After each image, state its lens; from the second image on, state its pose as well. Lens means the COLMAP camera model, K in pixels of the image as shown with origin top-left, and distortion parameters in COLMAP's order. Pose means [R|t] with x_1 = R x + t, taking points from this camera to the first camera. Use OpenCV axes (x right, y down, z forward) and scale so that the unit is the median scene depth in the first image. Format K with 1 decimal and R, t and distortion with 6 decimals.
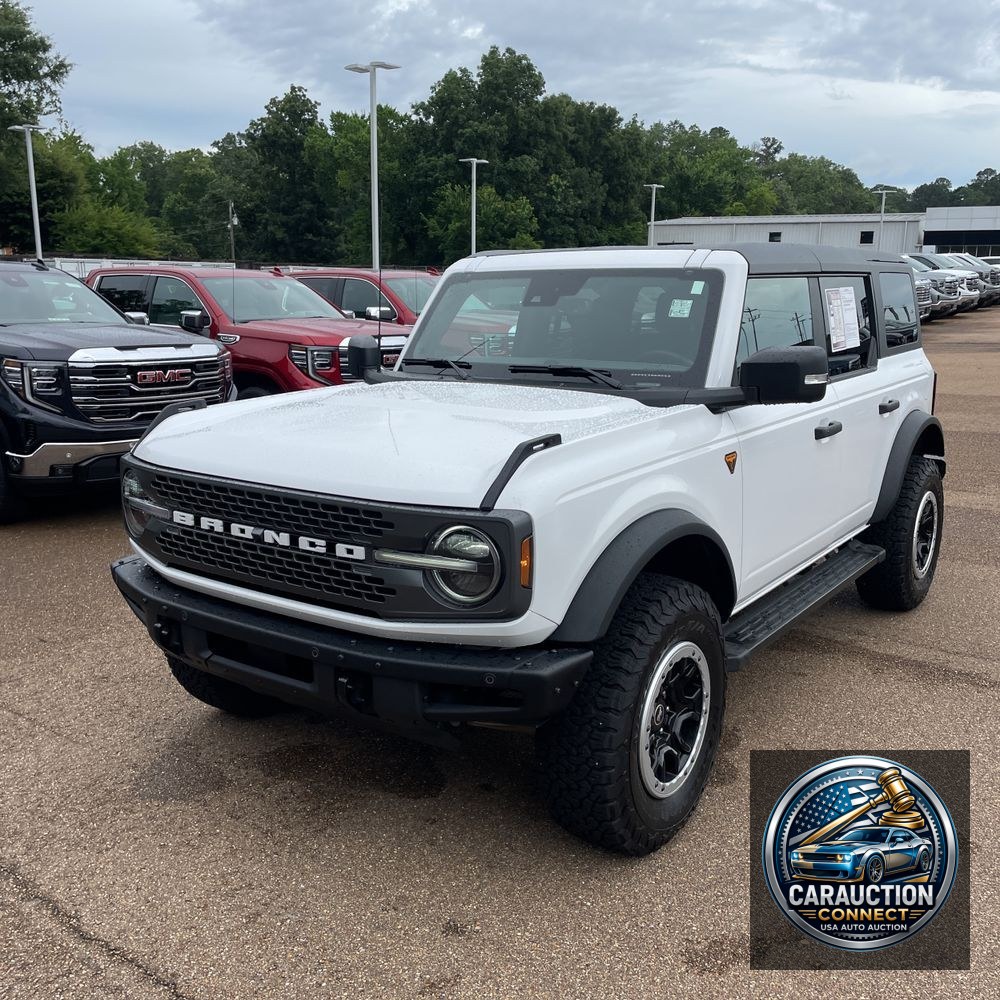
lens RADIAL K [[1030.2, 0, 498.0], [0, 1030.2, 498.6], [0, 0, 1]] dist [0.036944, 0.000000]
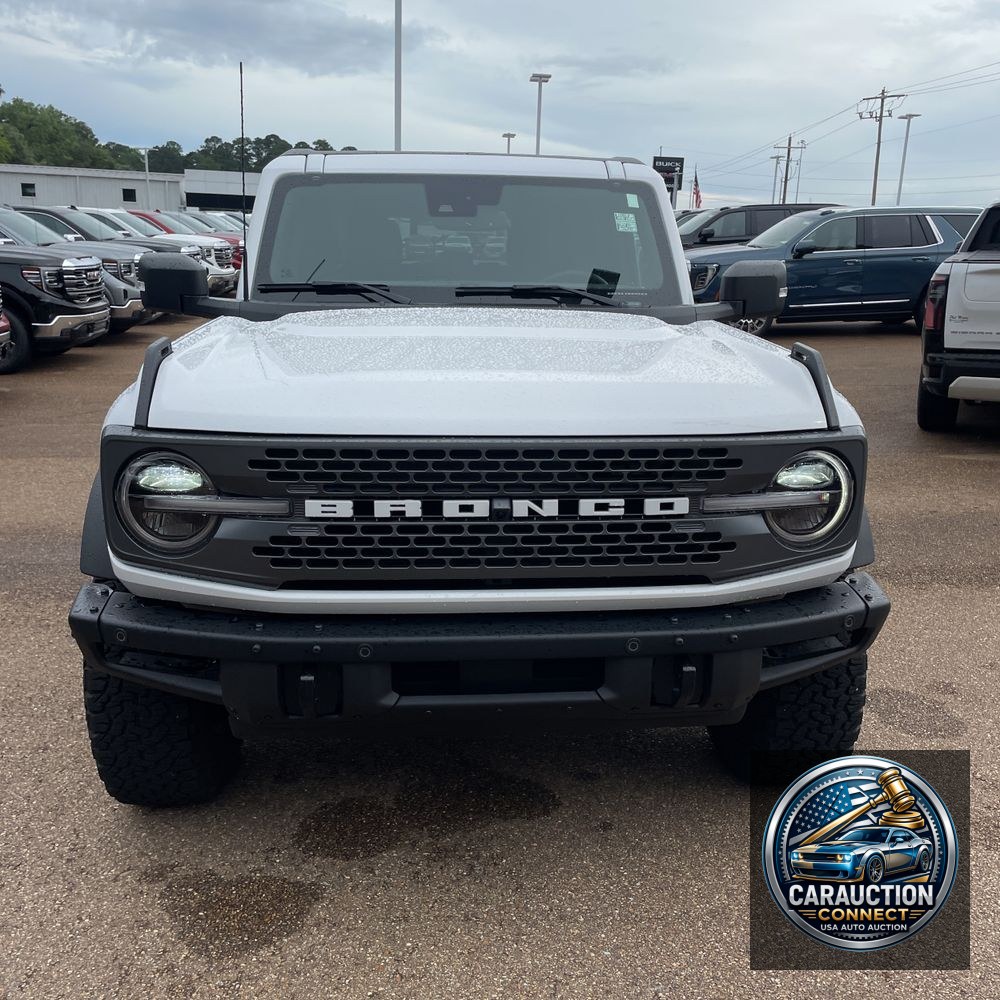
lens RADIAL K [[1030.2, 0, 516.9], [0, 1030.2, 507.4], [0, 0, 1]] dist [0.036944, 0.000000]
pose [[0.762243, -0.143924, 0.631087, -0.666165], [0.117031, 0.989542, 0.084320, -0.024617], [-0.636623, 0.009584, 0.771116, 0.437952]]
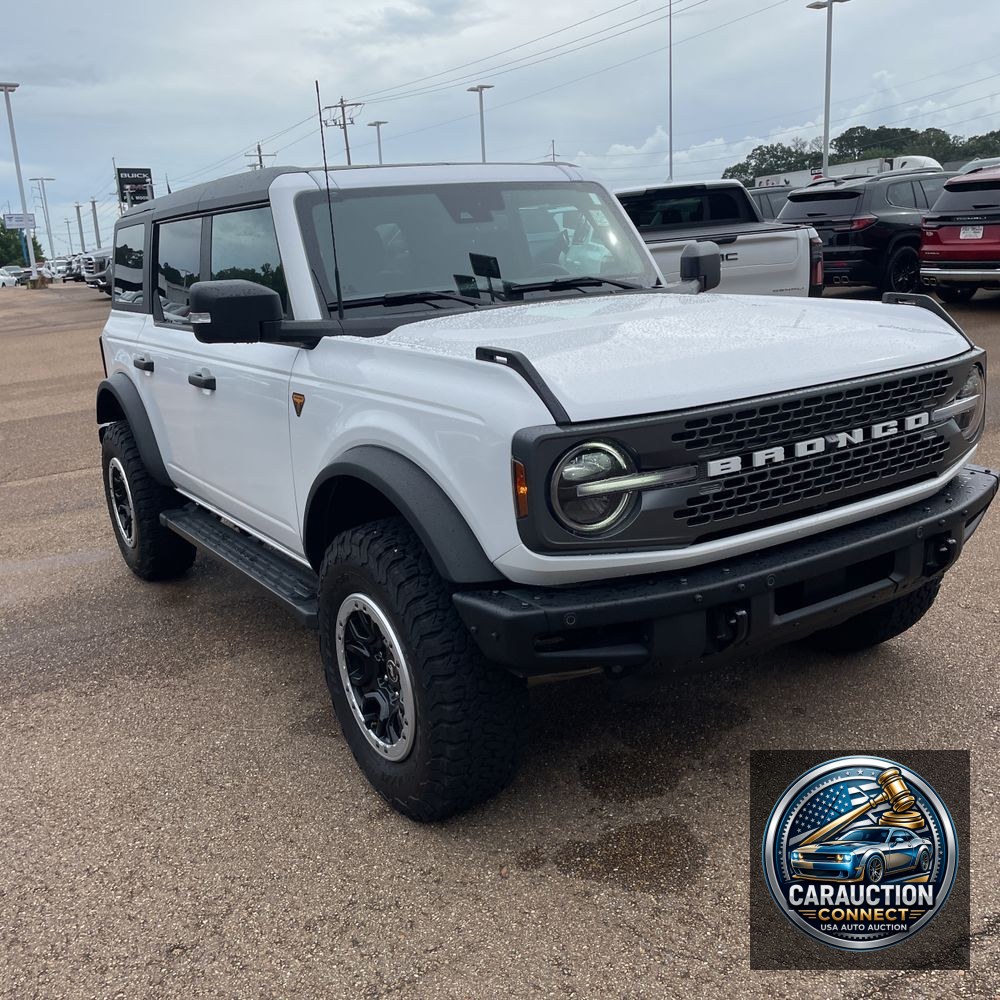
lens RADIAL K [[1030.2, 0, 517.9], [0, 1030.2, 505.0], [0, 0, 1]] dist [0.036944, 0.000000]
pose [[0.366853, -0.251937, 0.895515, -1.111975], [0.257813, 0.952459, 0.162342, -0.123629], [-0.893841, 0.171320, 0.414365, 0.873792]]
